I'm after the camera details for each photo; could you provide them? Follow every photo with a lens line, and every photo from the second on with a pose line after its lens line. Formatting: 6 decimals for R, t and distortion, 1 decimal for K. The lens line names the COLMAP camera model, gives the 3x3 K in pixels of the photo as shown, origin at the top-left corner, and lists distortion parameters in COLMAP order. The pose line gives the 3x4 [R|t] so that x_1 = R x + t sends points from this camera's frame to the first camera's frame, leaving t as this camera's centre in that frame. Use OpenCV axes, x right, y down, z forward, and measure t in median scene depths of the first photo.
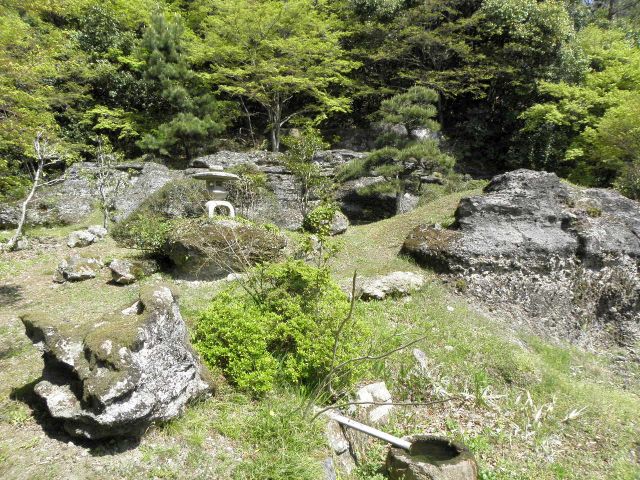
lens RADIAL K [[494.1, 0, 319.7], [0, 494.1, 240.7], [0, 0, 1]] dist [0.006880, 0.003721]
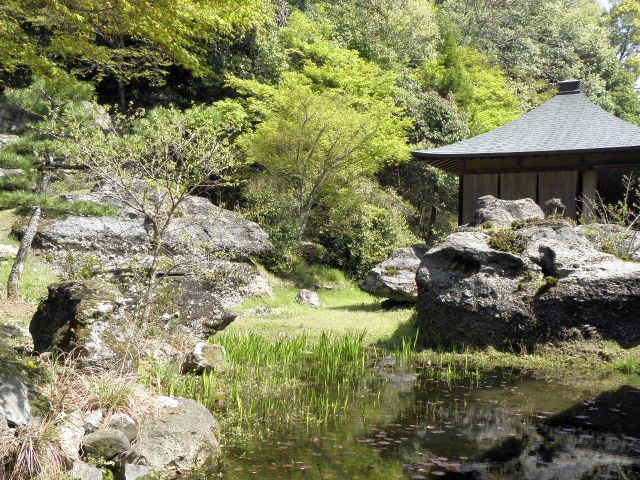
lens RADIAL K [[857.4, 0, 321.5], [0, 857.4, 240.5], [0, 0, 1]] dist [-0.006477, 0.000000]
pose [[0.920202, 0.048433, 0.388437, 0.045049], [-0.034128, 0.998464, -0.043647, 0.106198], [-0.389954, 0.026908, 0.920441, -1.312469]]
